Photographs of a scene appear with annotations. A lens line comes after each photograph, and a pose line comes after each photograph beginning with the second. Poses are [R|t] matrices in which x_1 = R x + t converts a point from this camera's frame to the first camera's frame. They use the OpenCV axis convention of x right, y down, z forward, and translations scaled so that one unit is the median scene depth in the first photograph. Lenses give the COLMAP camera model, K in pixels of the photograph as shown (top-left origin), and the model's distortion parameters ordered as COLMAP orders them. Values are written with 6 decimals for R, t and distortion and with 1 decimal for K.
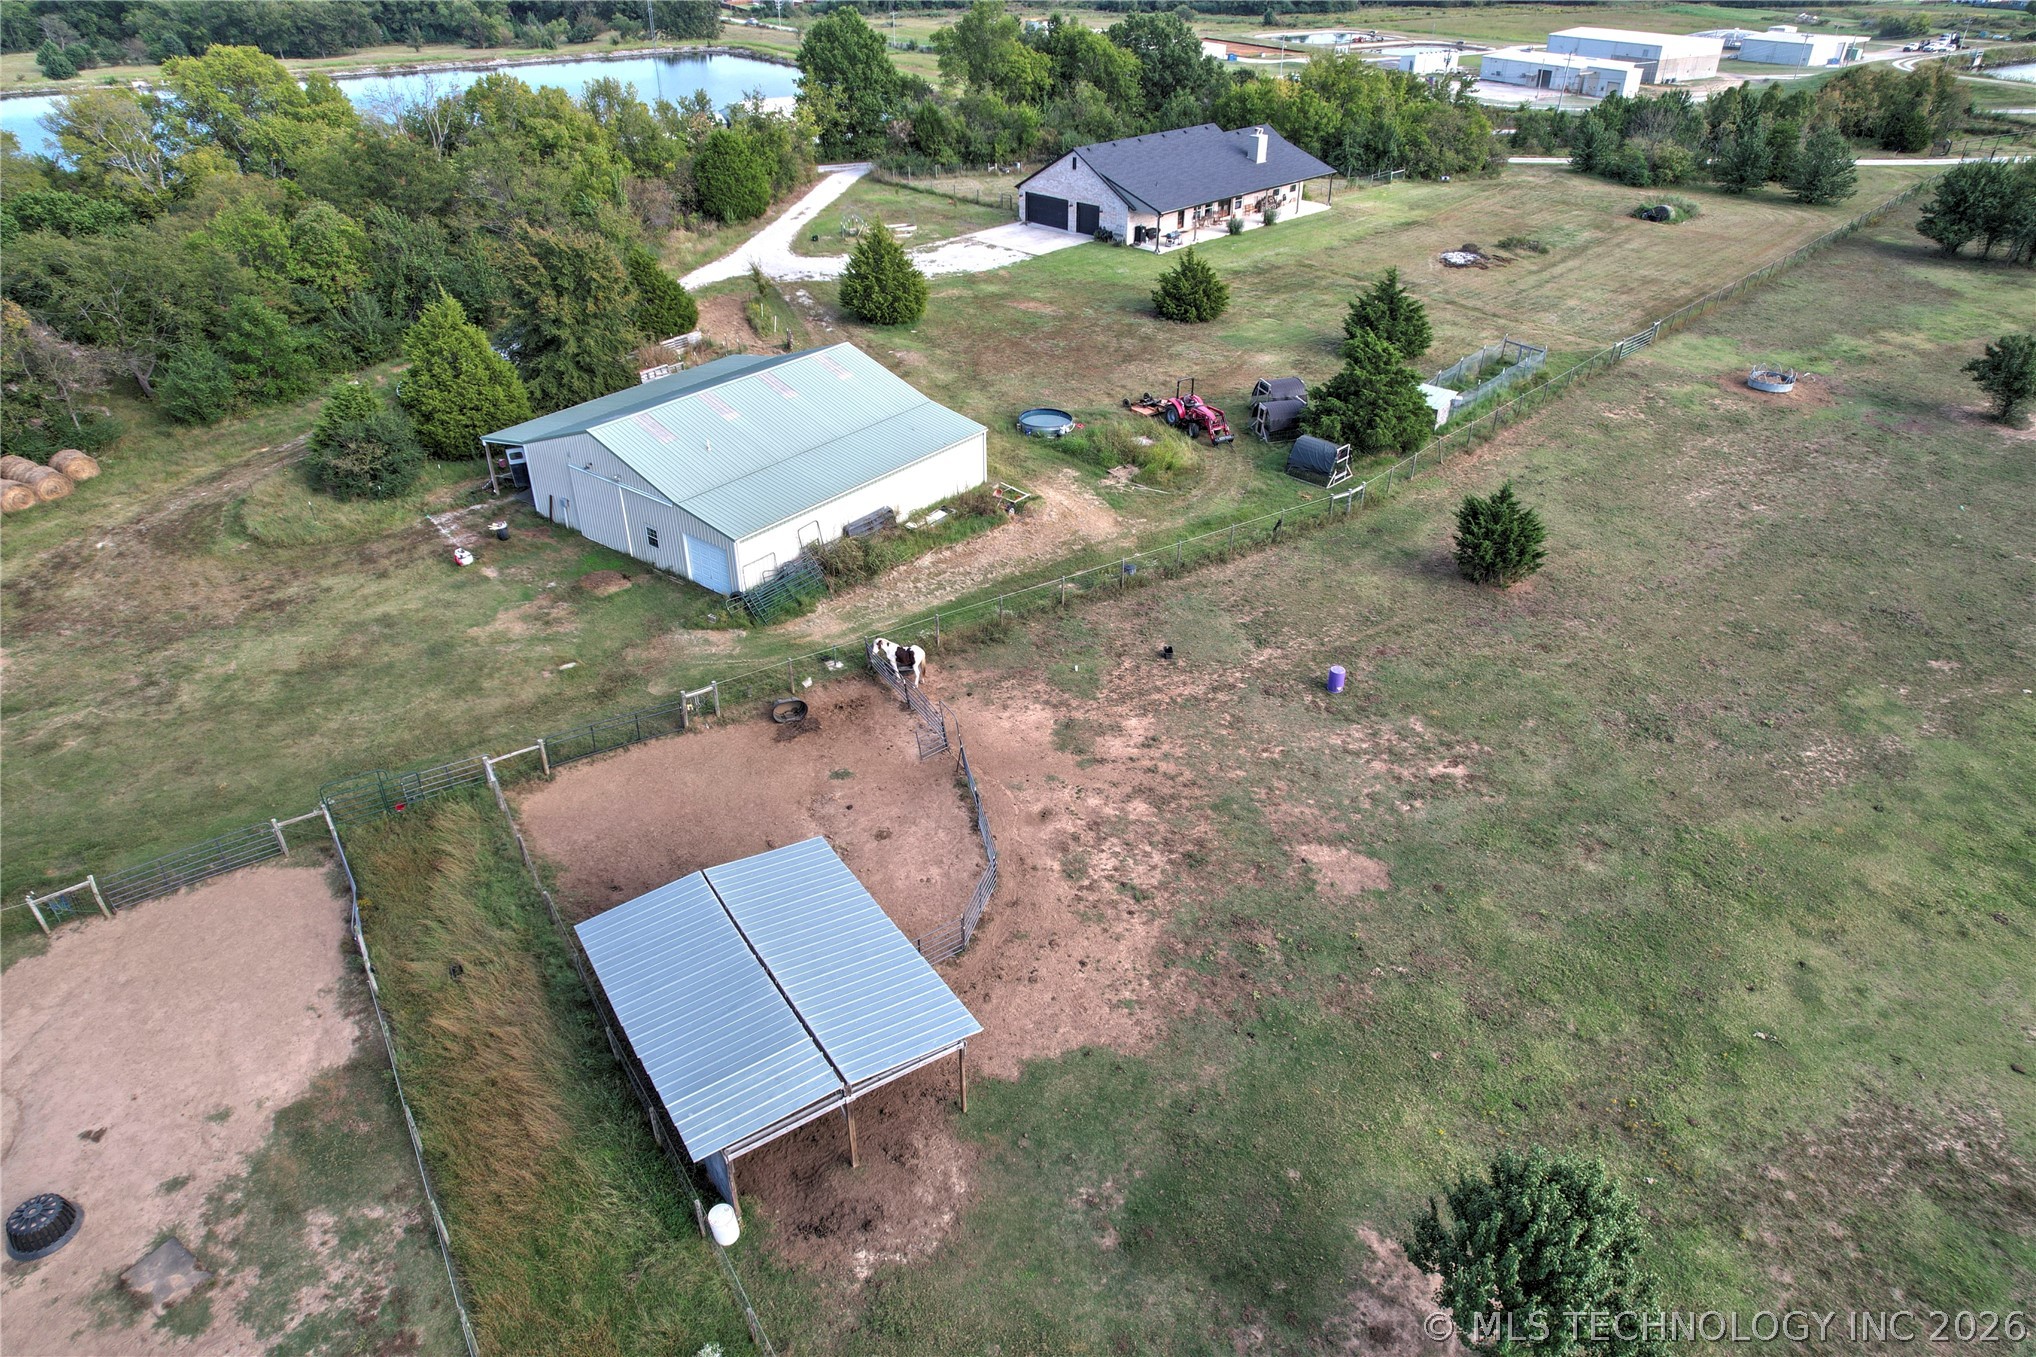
lens RADIAL K [[1310.7, 0, 1021.7], [0, 1310.7, 676.4], [0, 0, 1]] dist [-0.073370, 0.066635]
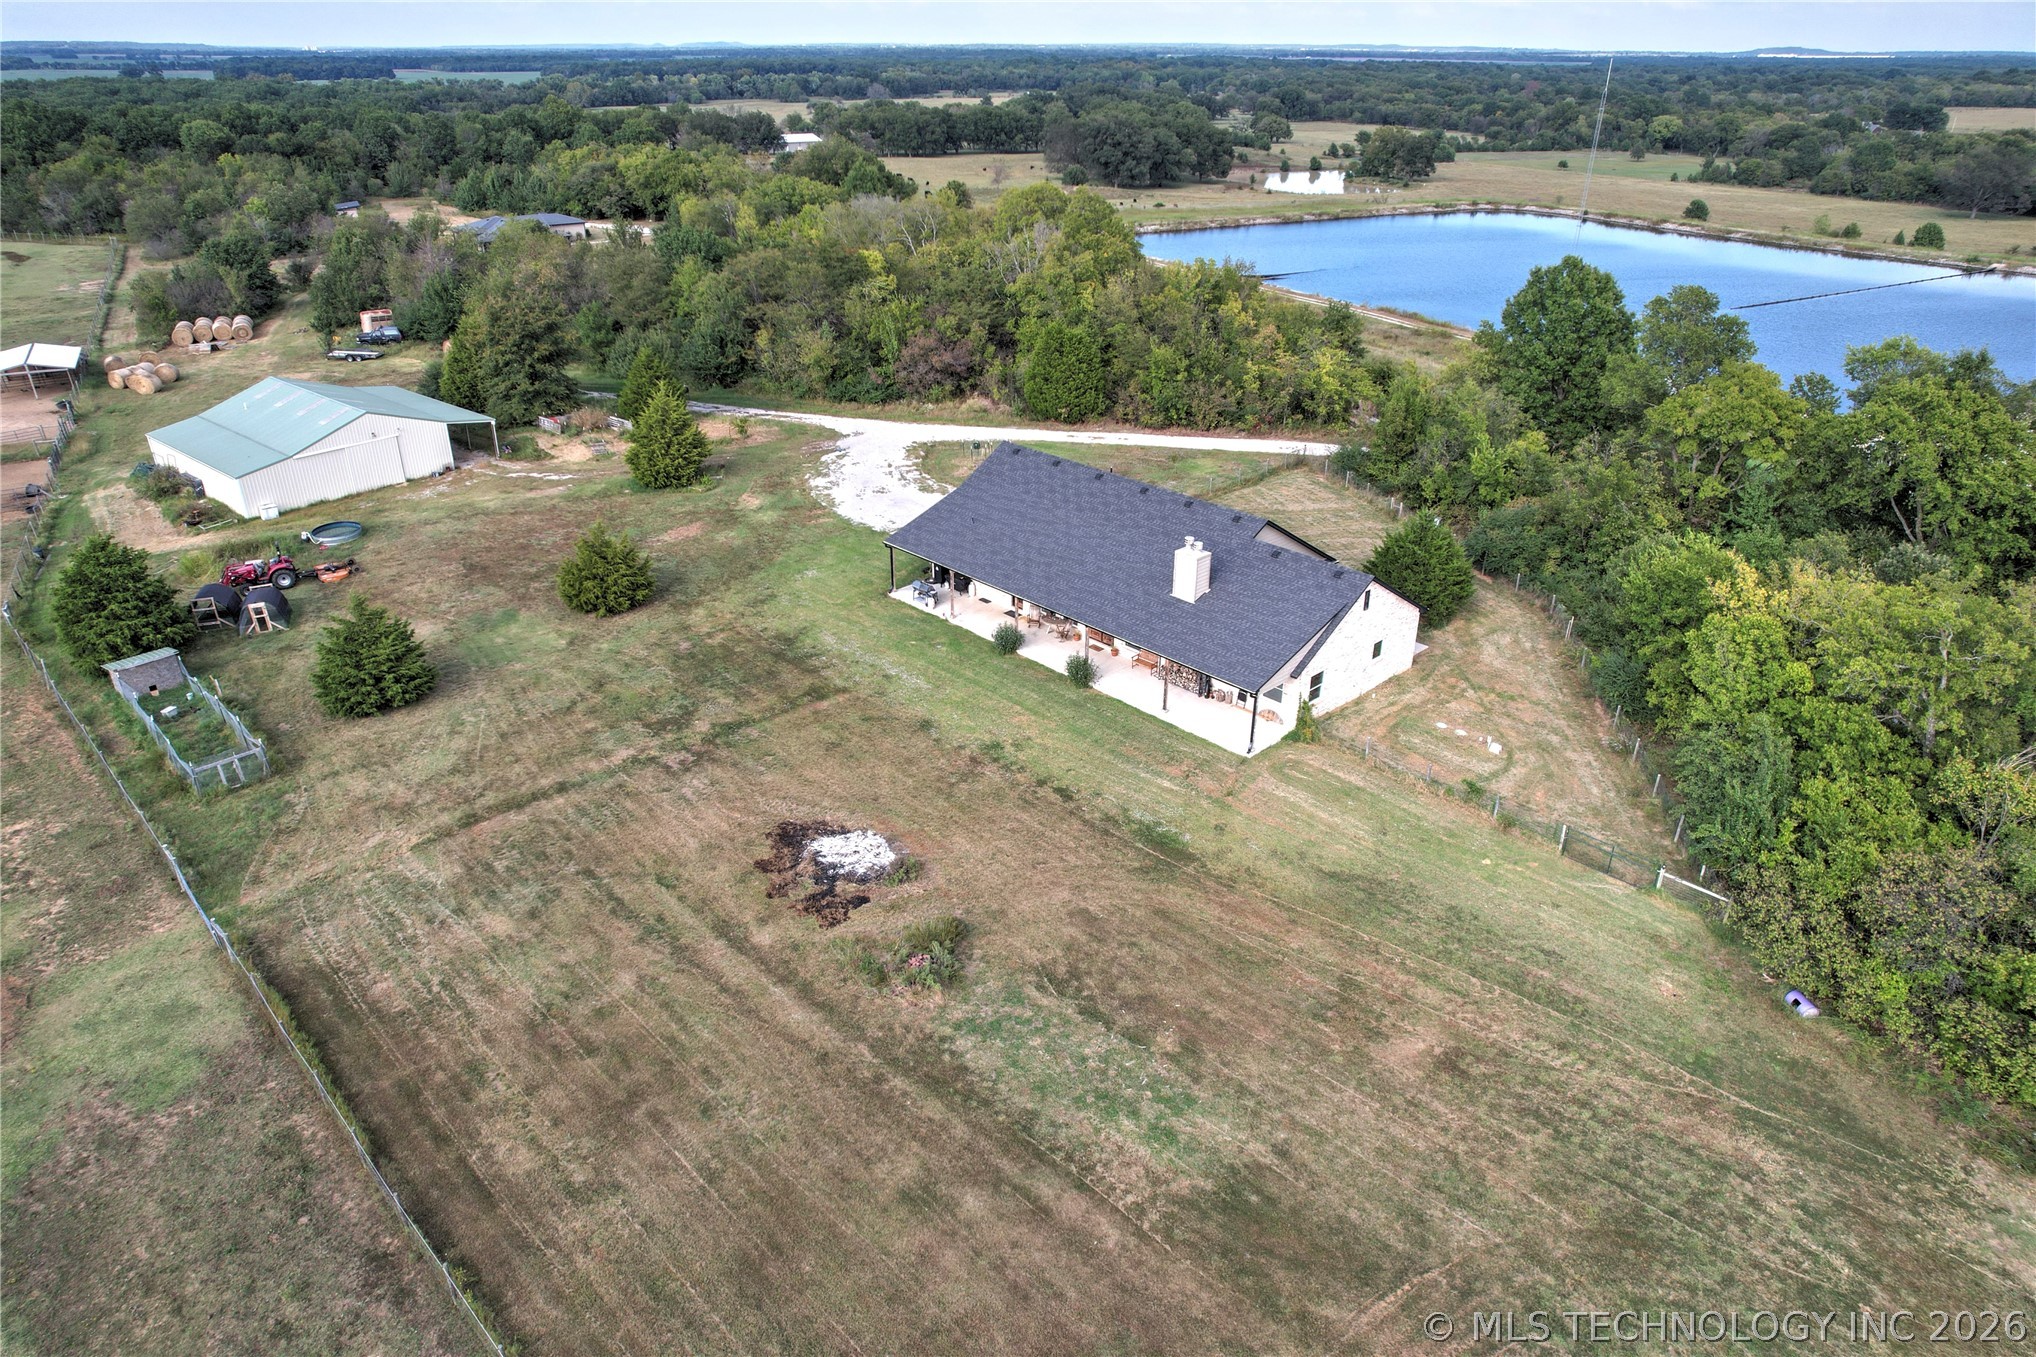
lens RADIAL K [[1310.7, 0, 1021.7], [0, 1310.7, 676.4], [0, 0, 1]] dist [-0.073370, 0.066635]
pose [[-0.040160, 0.440368, -0.896919, 1.153204], [-0.523470, 0.755325, 0.394288, -0.926934], [0.851097, 0.485345, 0.200186, 1.439391]]
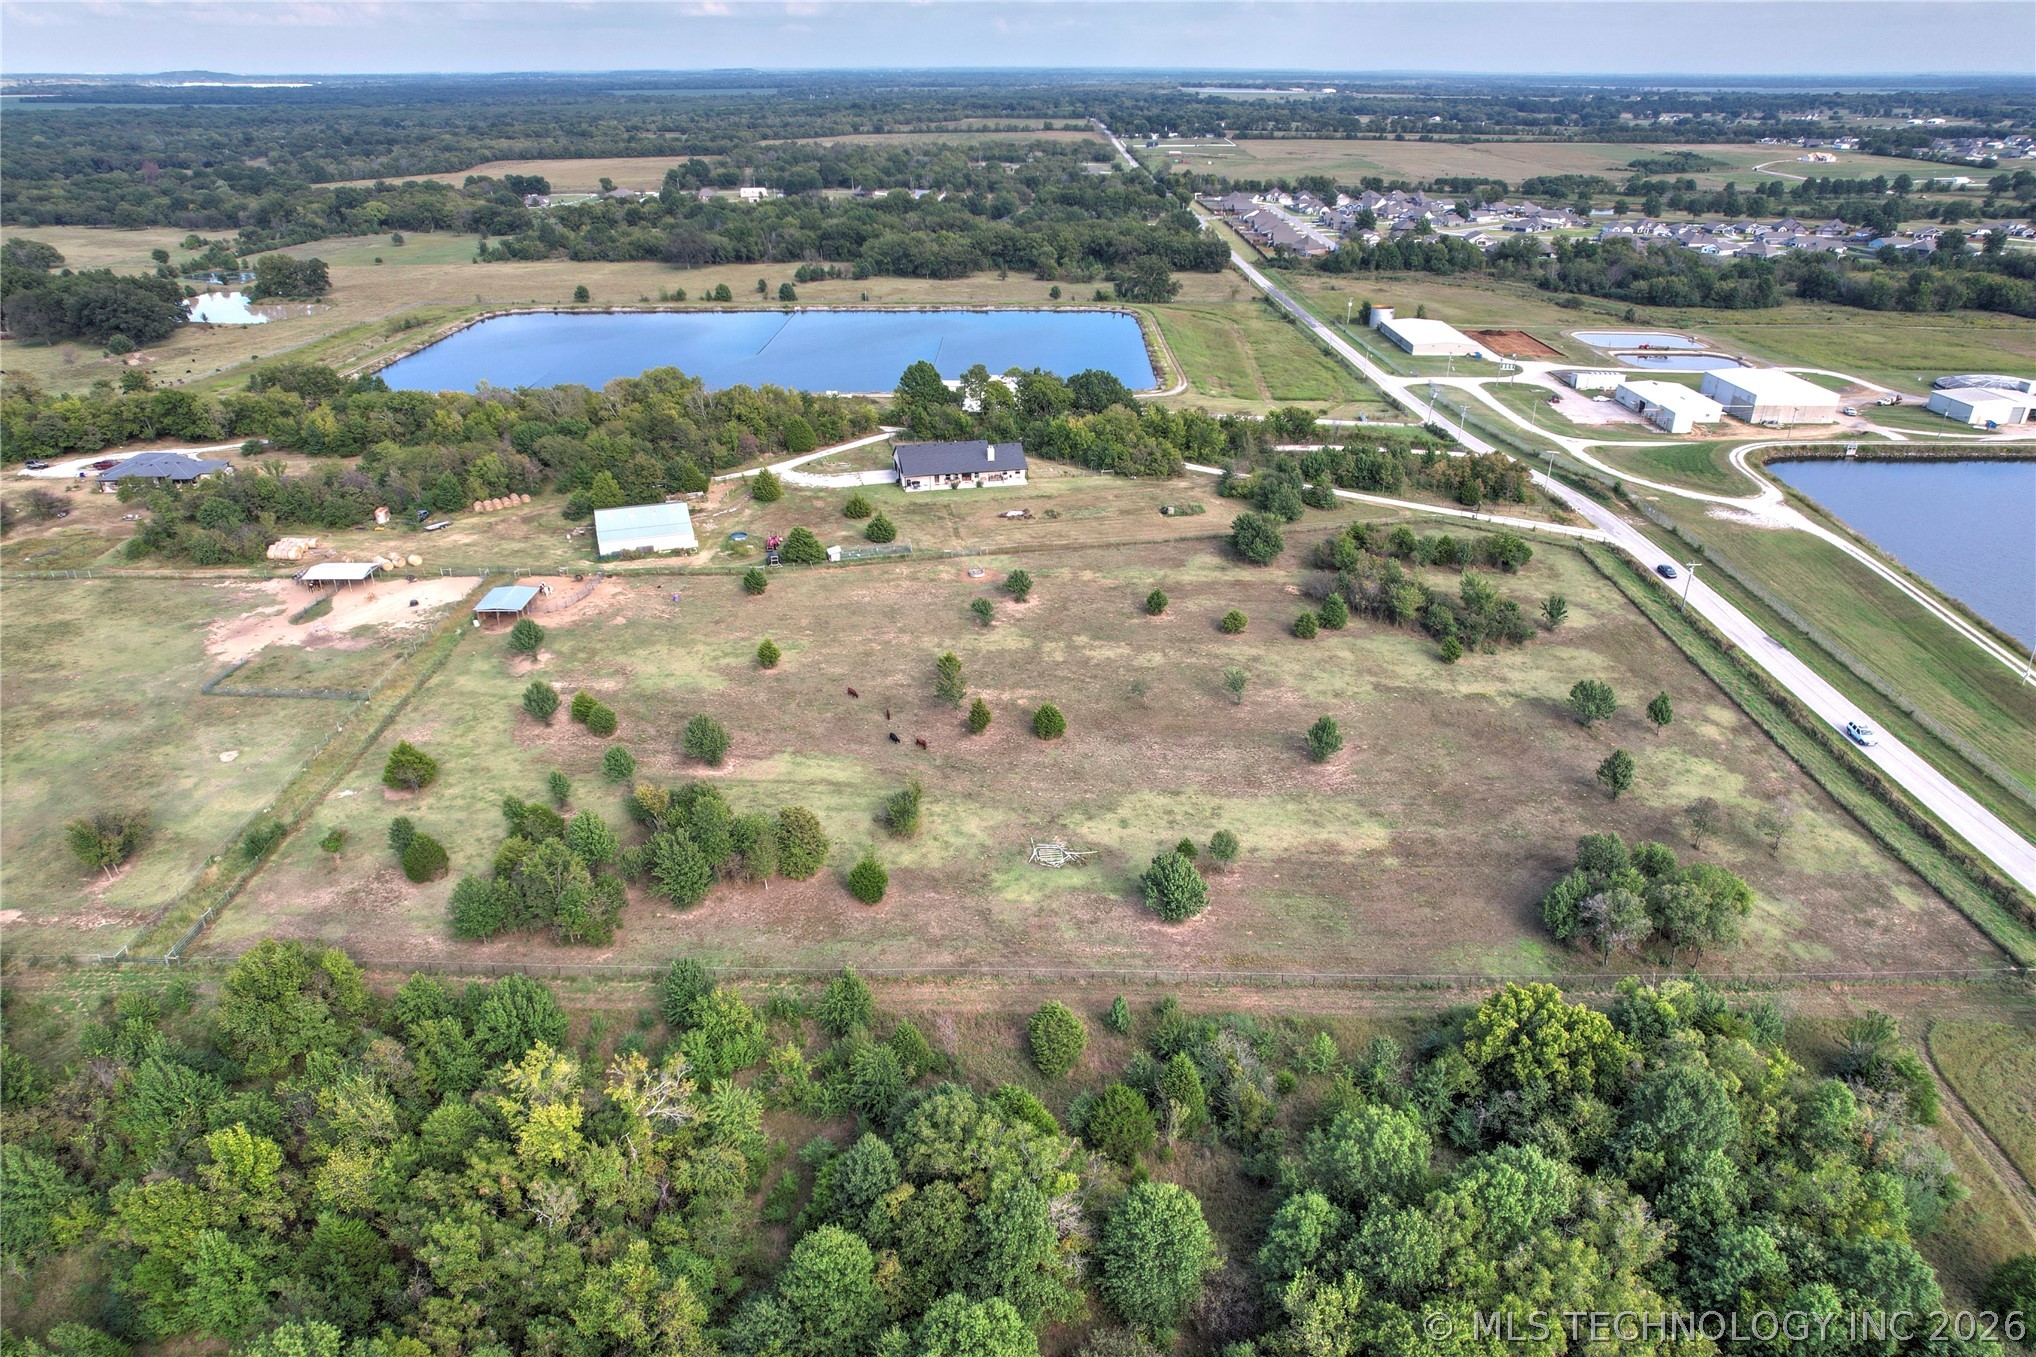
lens RADIAL K [[1310.7, 0, 1021.7], [0, 1310.7, 676.4], [0, 0, 1]] dist [-0.073370, 0.066635]
pose [[0.842170, 0.233426, -0.486067, 2.433267], [-0.284307, 0.958184, -0.032443, 0.047135], [0.458169, 0.165515, 0.873319, -1.561624]]
